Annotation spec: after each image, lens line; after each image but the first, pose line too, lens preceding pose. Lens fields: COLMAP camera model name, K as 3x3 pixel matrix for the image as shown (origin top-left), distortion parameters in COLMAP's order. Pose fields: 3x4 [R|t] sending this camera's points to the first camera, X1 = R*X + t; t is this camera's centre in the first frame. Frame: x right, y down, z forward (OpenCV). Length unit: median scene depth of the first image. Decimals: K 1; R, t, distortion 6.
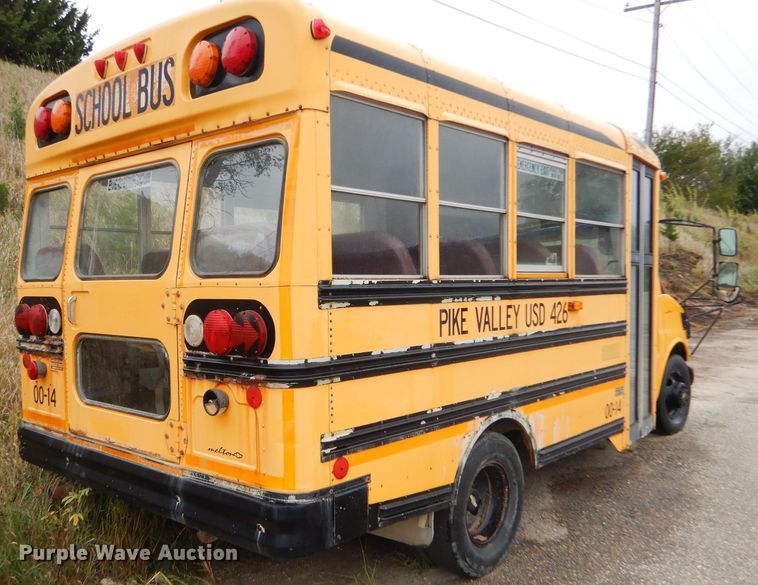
lens RADIAL K [[692.0, 0, 343.4], [0, 692.0, 296.0], [0, 0, 1]] dist [0.006498, 0.005666]
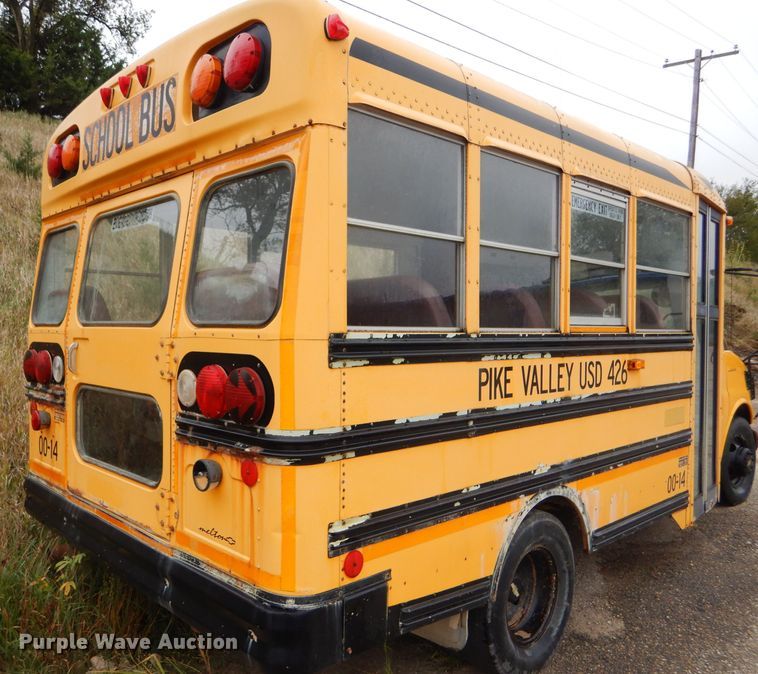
lens RADIAL K [[645.3, 0, 311.4], [0, 645.3, 322.7], [0, 0, 1]] dist [-0.007949, -0.006304]
pose [[0.993862, 0.016677, -0.109360, 0.018285], [-0.019746, 0.999439, -0.027041, -0.009620], [0.108847, 0.029034, 0.993634, 0.168705]]
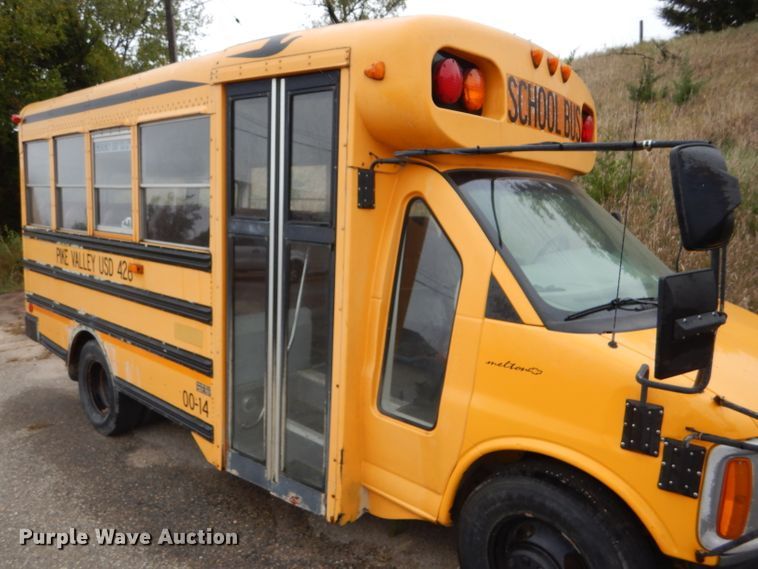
lens RADIAL K [[537.3, 0, 379.0], [0, 537.3, 284.5], [0, 0, 1]] dist [0.007255, -0.001836]
pose [[0.034479, 0.136200, -0.990081, 1.324940], [-0.071213, 0.988487, 0.133501, -0.110712], [0.996865, 0.065904, 0.043781, 1.520266]]
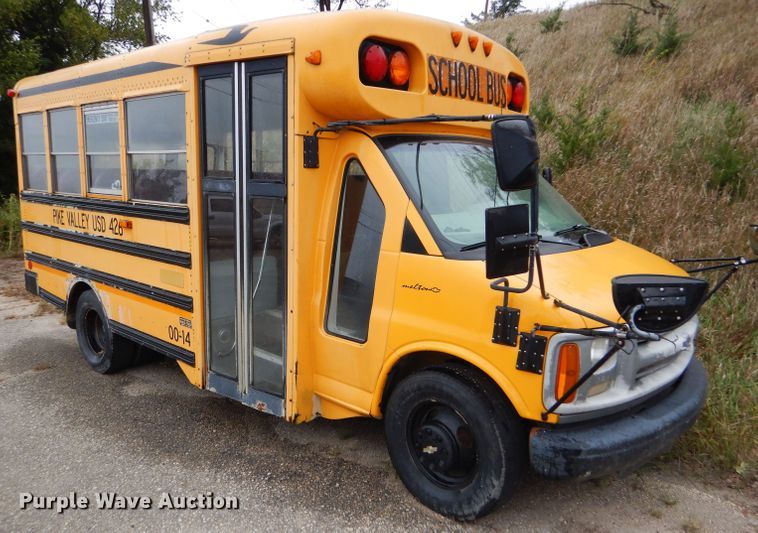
lens RADIAL K [[573.5, 0, 354.7], [0, 573.5, 277.0], [0, 0, 1]] dist [0.007289, 0.000502]
pose [[0.009081, 0.176901, -0.984187, 1.547430], [-0.053892, 0.982883, 0.176170, -0.108095], [0.998505, 0.051440, 0.018459, 1.585114]]
